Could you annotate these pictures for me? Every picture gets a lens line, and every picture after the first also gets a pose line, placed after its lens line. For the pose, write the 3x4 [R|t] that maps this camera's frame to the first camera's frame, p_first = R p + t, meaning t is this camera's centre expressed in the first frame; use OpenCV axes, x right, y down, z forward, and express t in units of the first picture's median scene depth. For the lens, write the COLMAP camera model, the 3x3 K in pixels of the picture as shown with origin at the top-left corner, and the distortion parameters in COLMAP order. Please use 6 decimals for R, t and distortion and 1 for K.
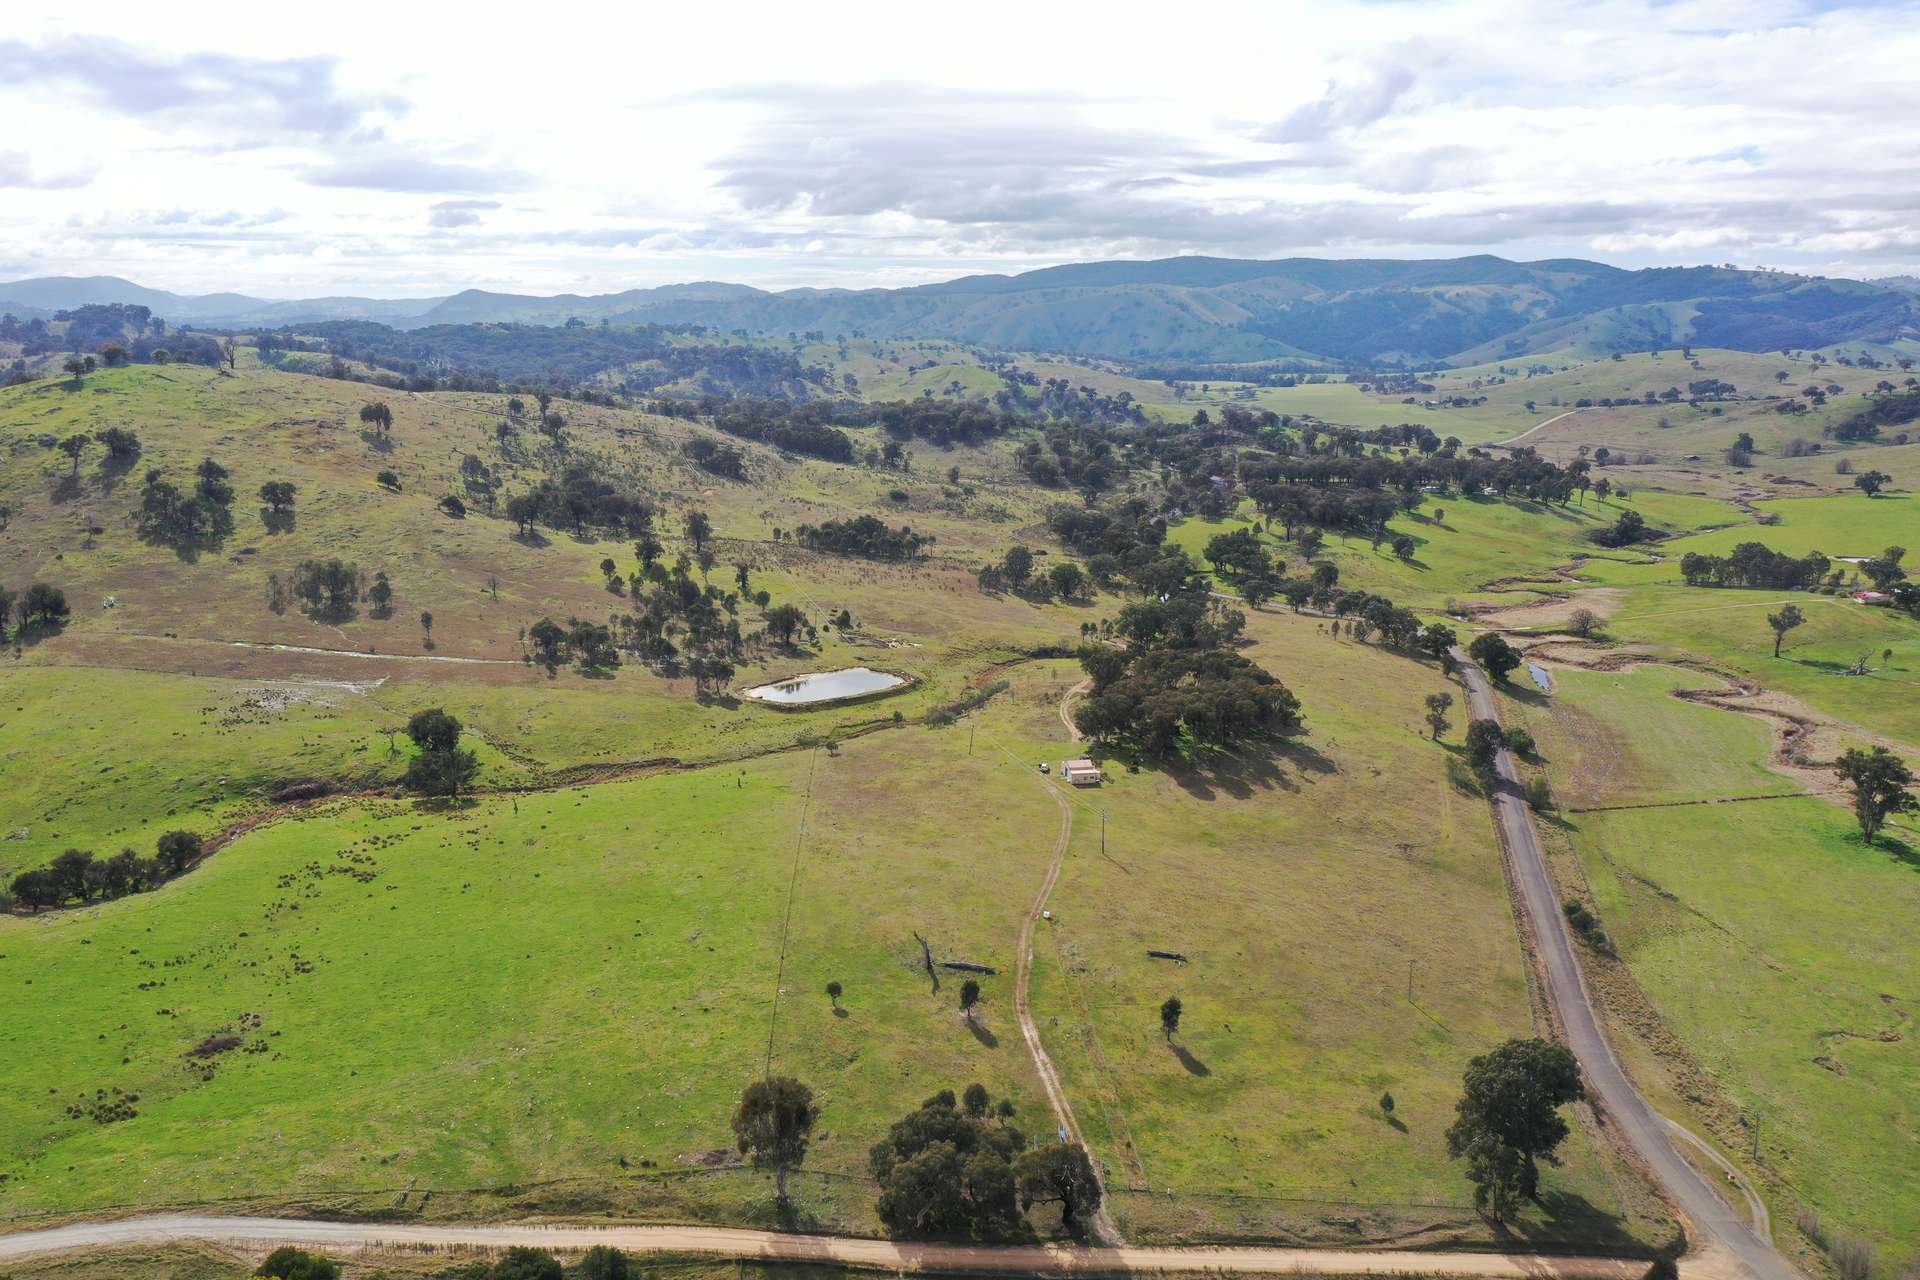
lens RADIAL K [[1520.1, 0, 960.0], [0, 1520.1, 640.0], [0, 0, 1]] dist [0.003687, 0.001010]
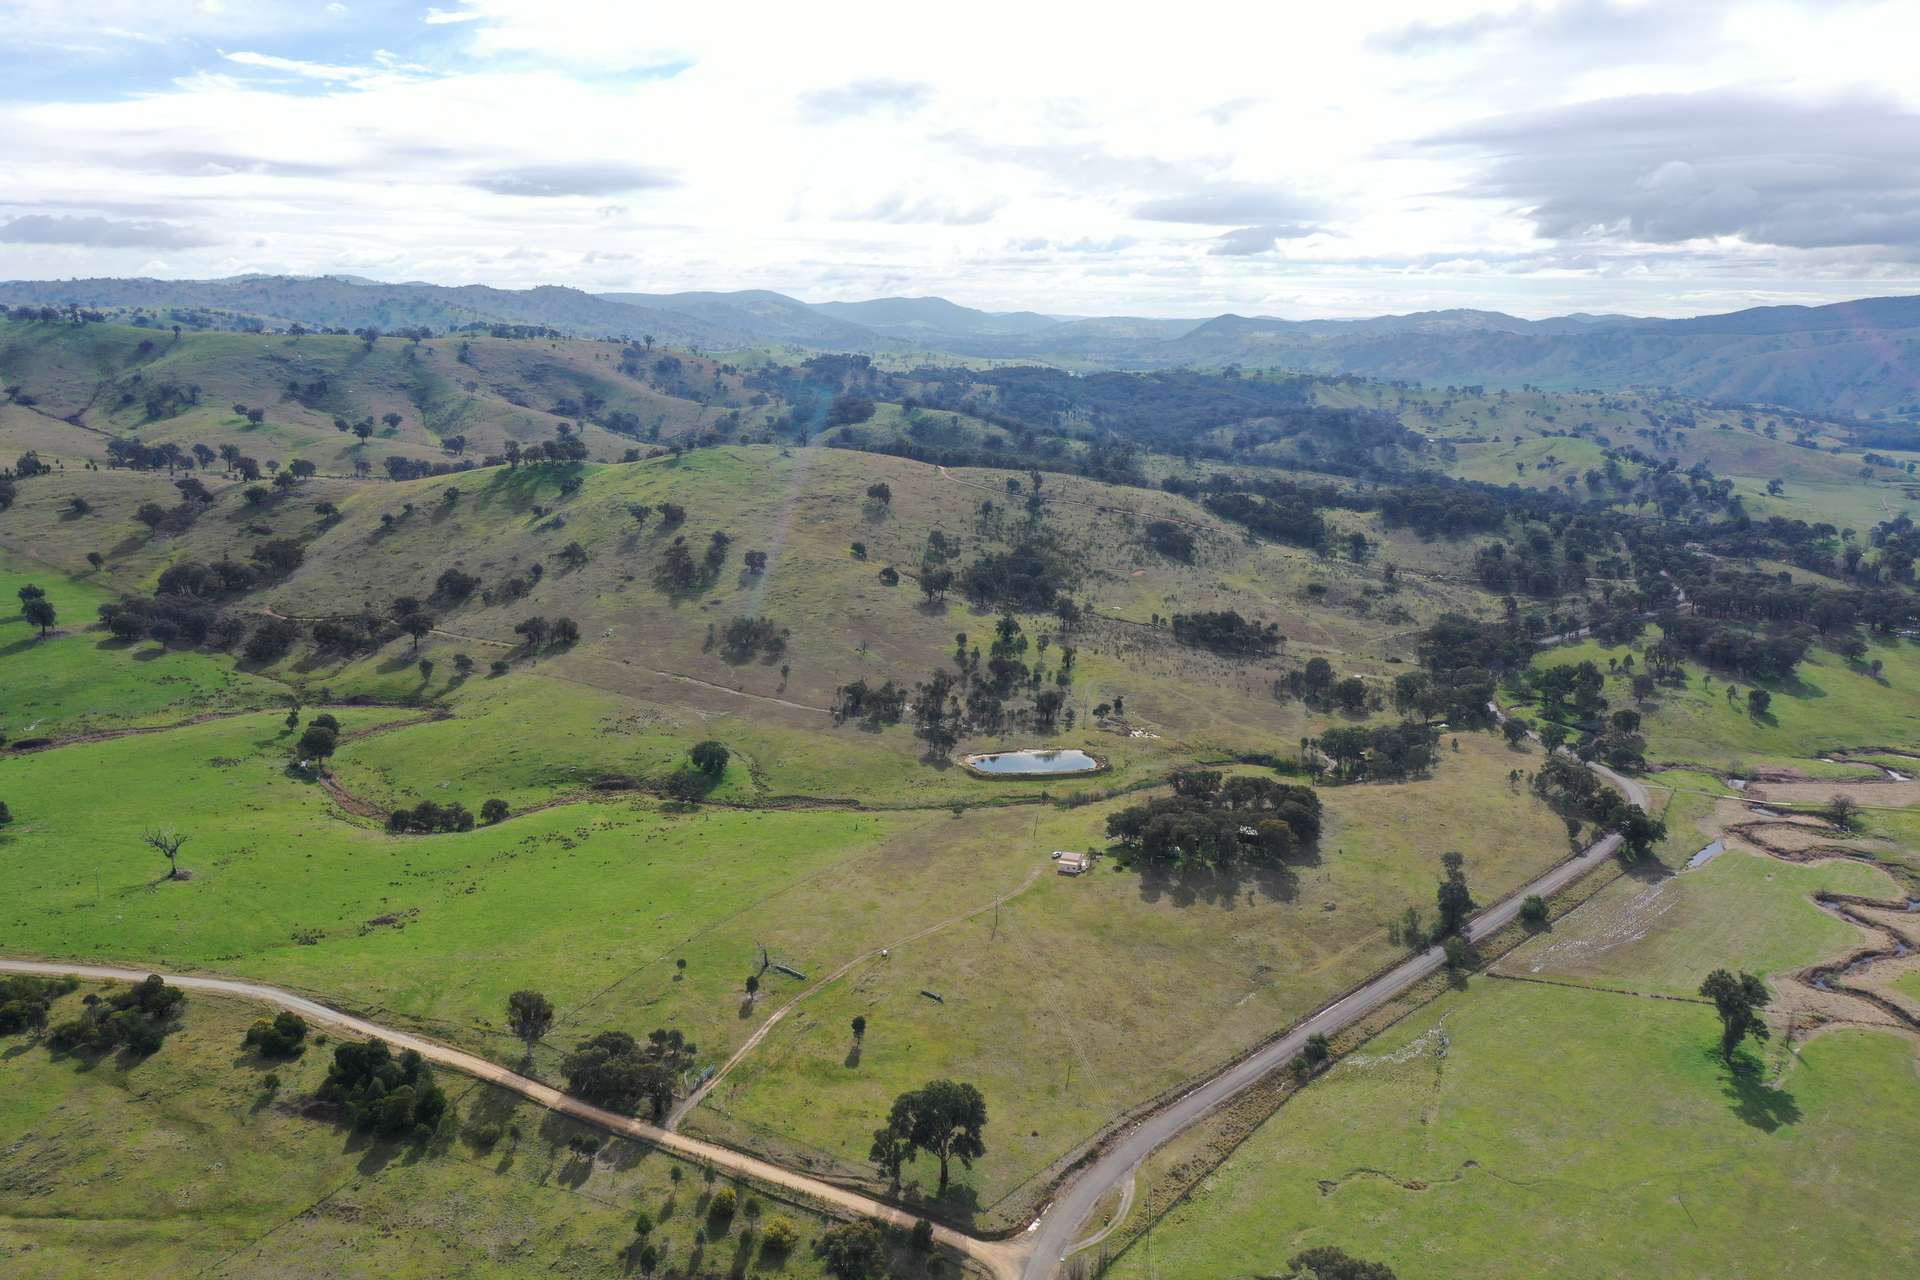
lens RADIAL K [[1520.1, 0, 960.0], [0, 1520.1, 640.0], [0, 0, 1]] dist [0.003687, 0.001010]
pose [[0.880908, 0.111797, -0.459895, 0.914203], [-0.116421, 0.993030, 0.018399, -0.184125], [0.458746, 0.037334, 0.887783, -0.331051]]
